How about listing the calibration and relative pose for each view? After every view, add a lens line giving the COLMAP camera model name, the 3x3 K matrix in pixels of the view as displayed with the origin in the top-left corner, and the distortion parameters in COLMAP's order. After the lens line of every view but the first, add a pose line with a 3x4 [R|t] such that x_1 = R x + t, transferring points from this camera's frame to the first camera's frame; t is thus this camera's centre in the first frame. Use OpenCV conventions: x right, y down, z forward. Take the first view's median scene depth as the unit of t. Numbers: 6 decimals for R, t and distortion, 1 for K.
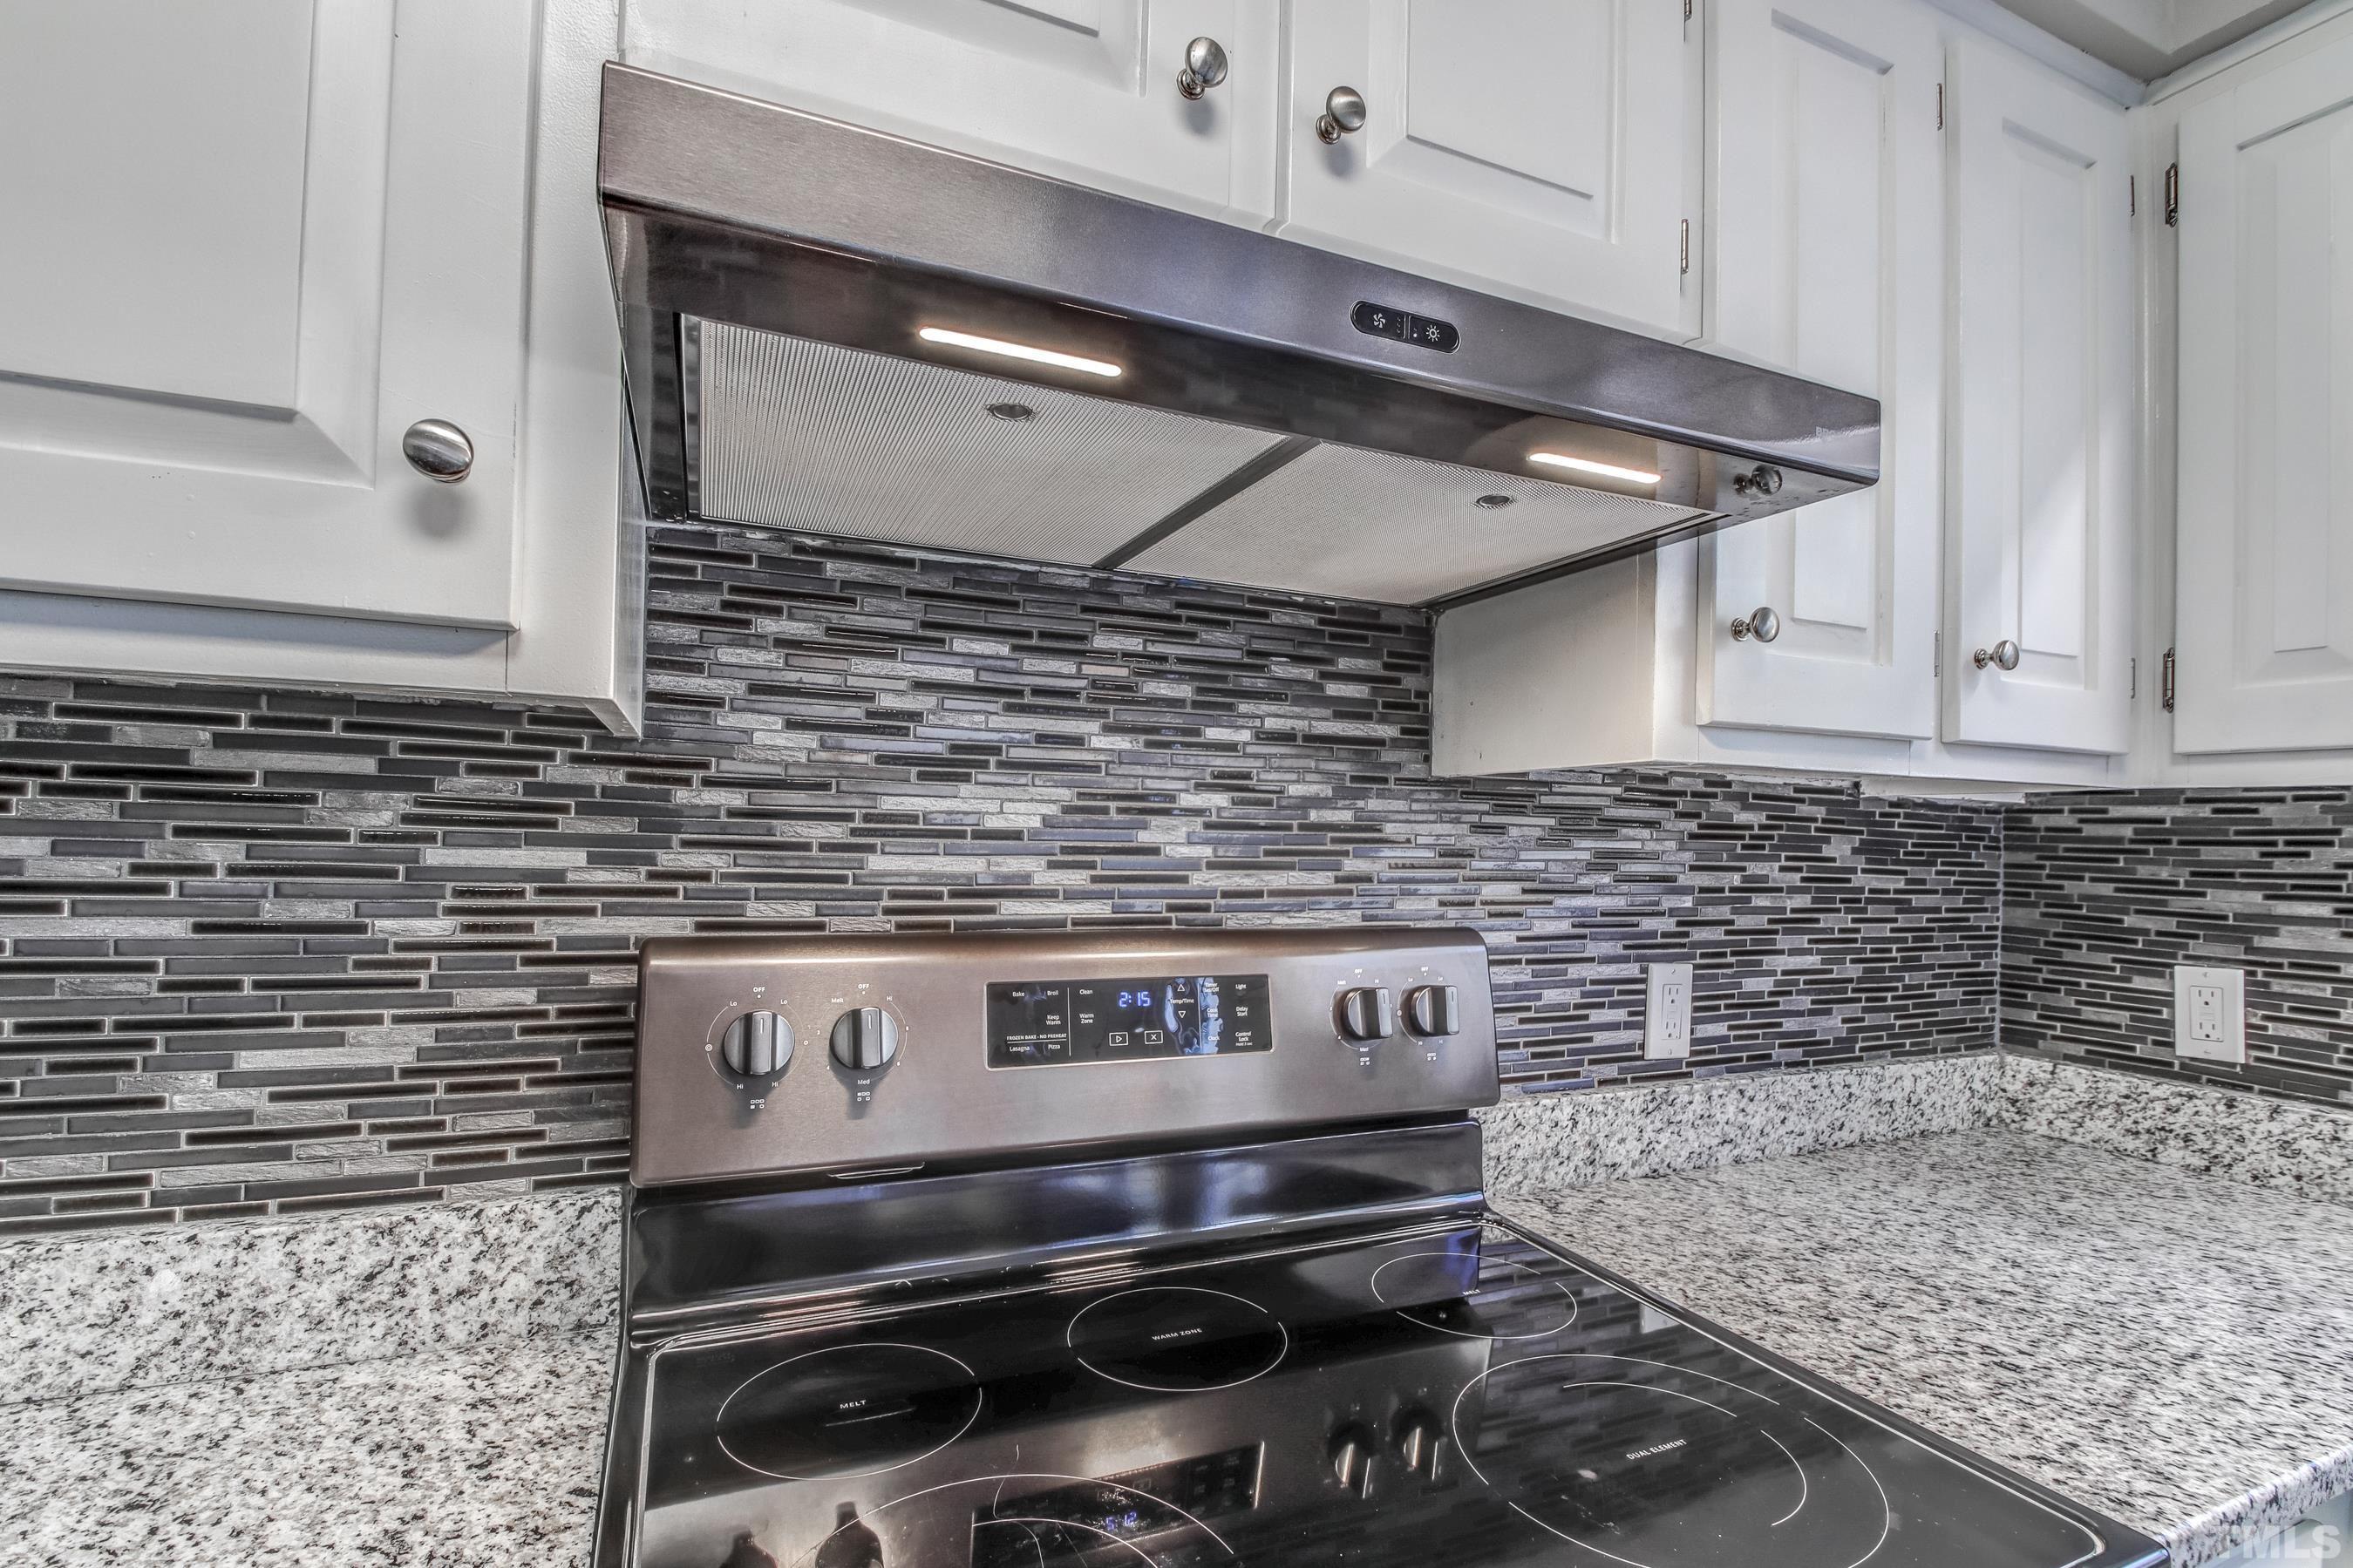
lens RADIAL K [[1103.0, 0, 1186.3], [0, 1103.0, 832.1], [0, 0, 1]] dist [0.012360, -0.017305]
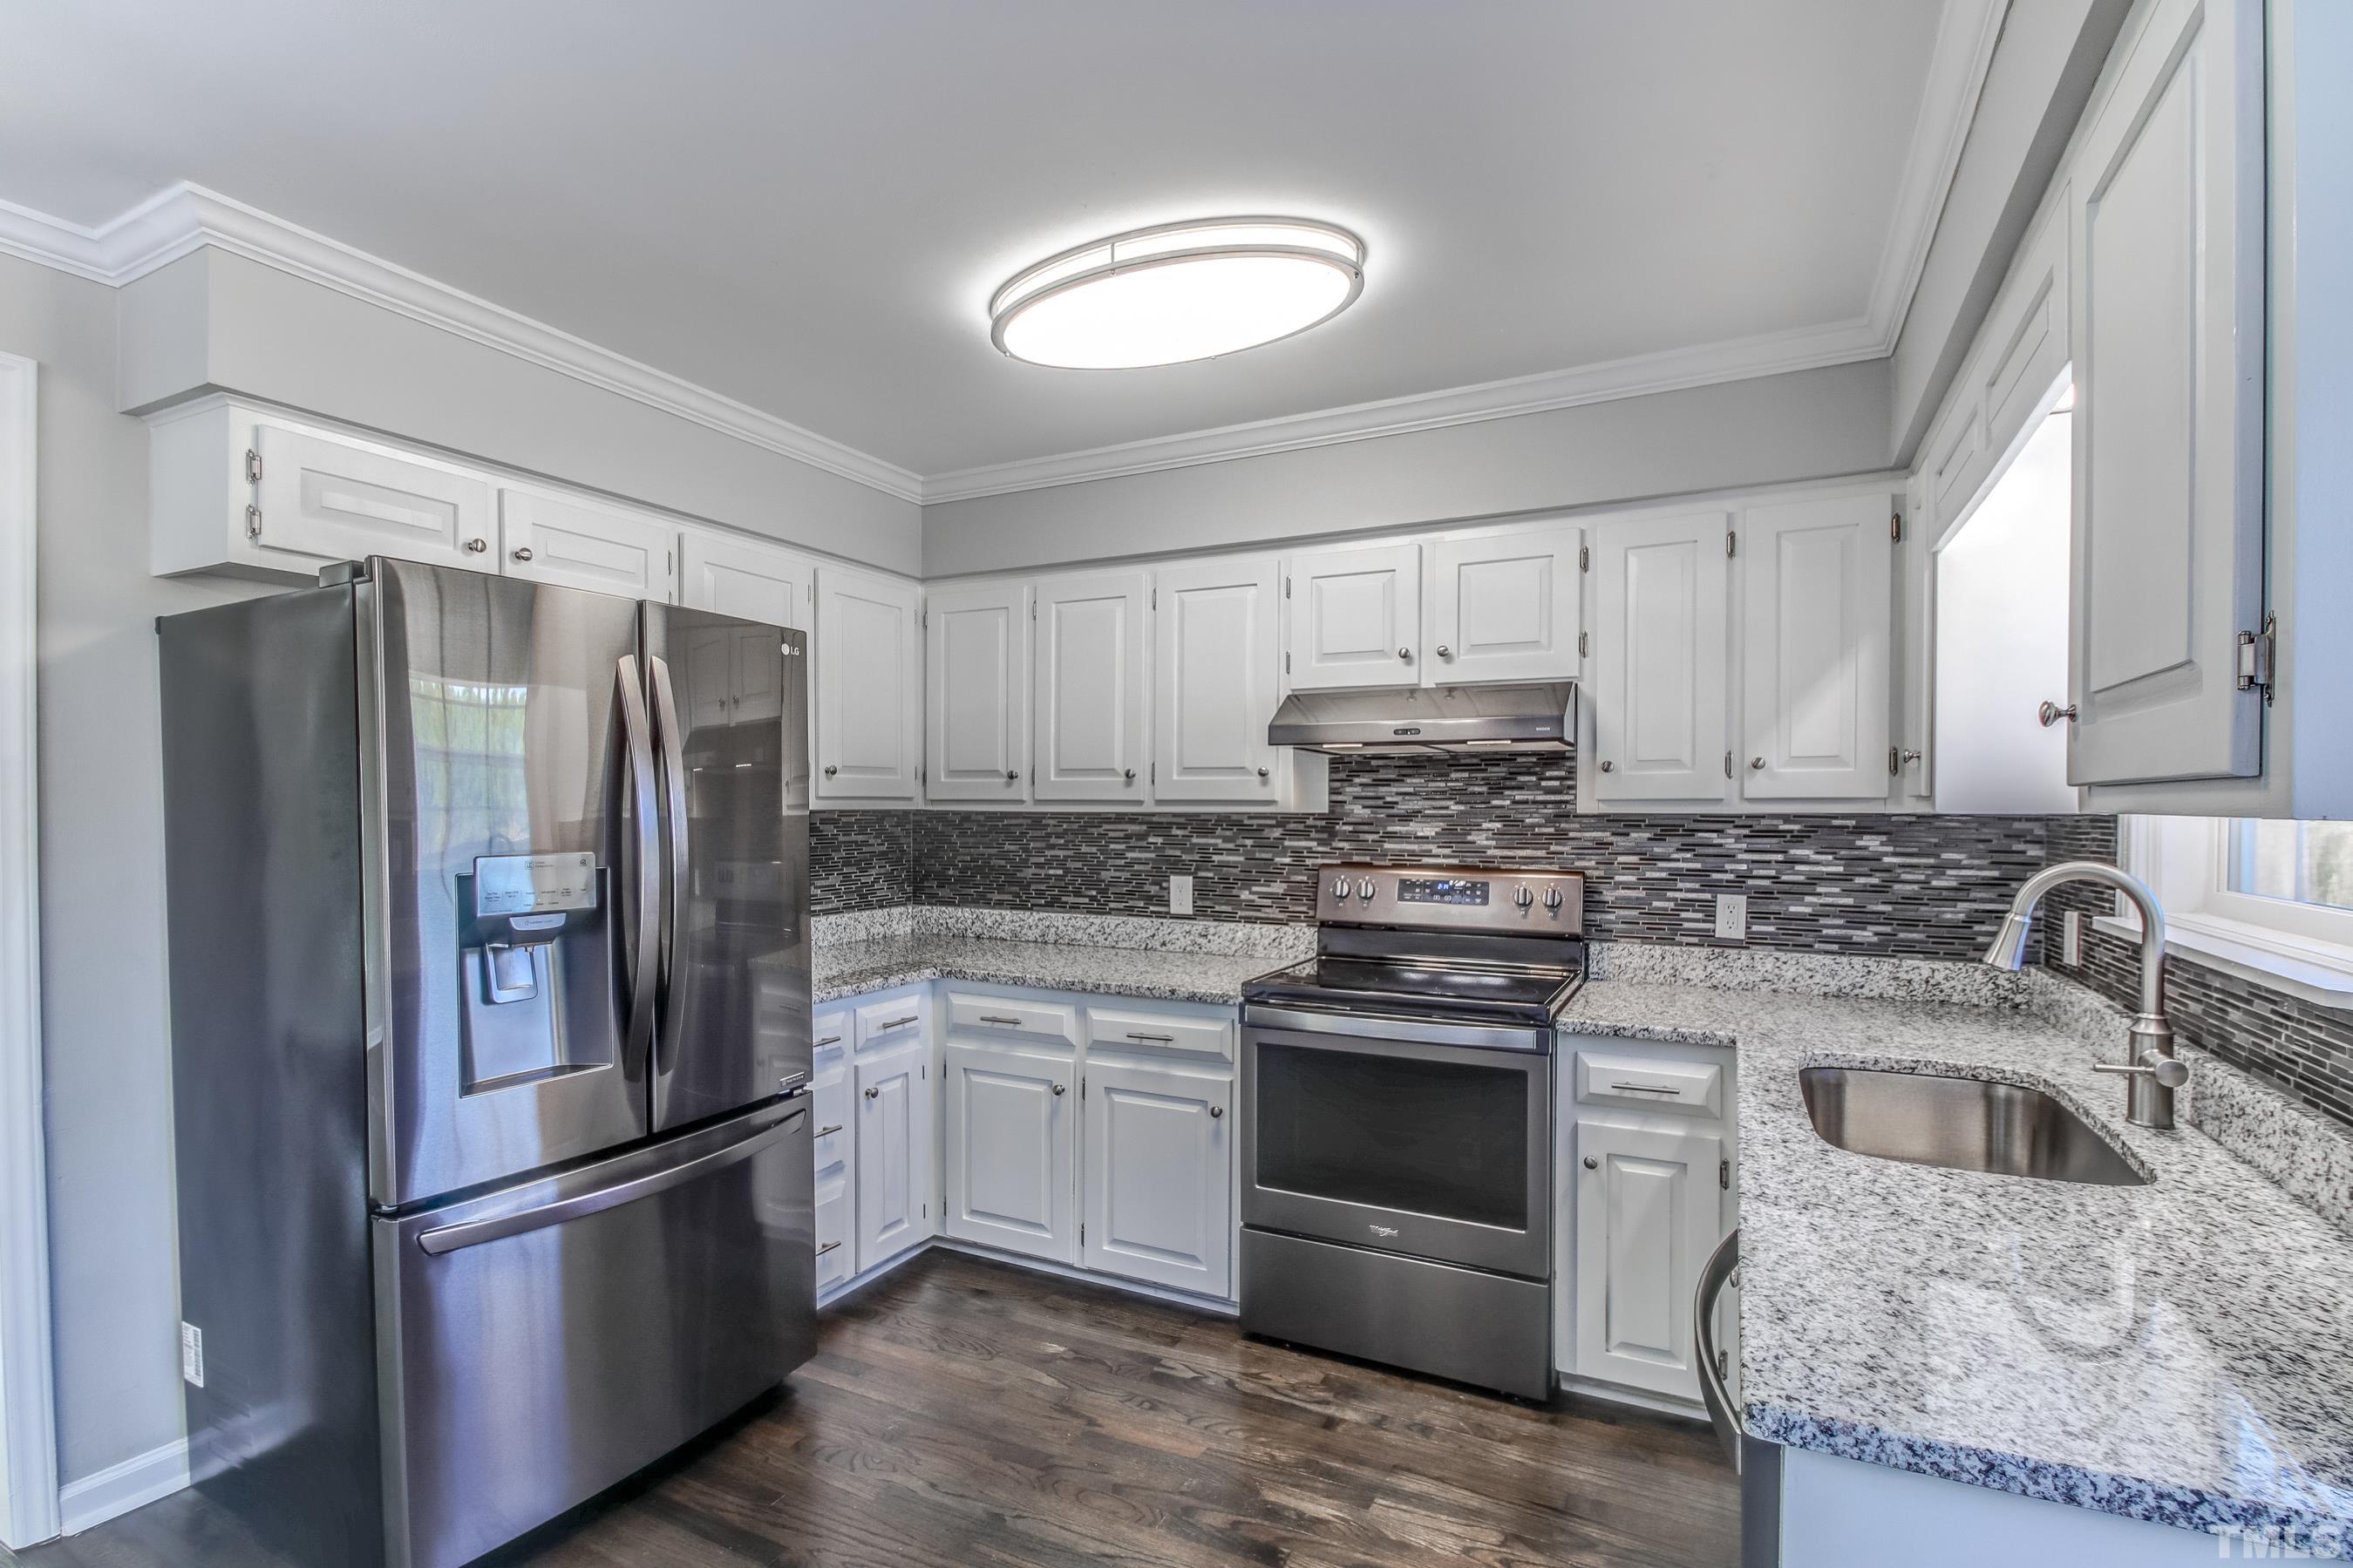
lens RADIAL K [[1100.7, 0, 1189.6], [0, 1100.7, 829.9], [0, 0, 1]] dist [0.014200, -0.017863]
pose [[0.637229, -0.007453, -0.770639, 1.677308], [0.009892, 0.999950, -0.001492, -0.019174], [0.770611, -0.006672, 0.637271, -1.415156]]
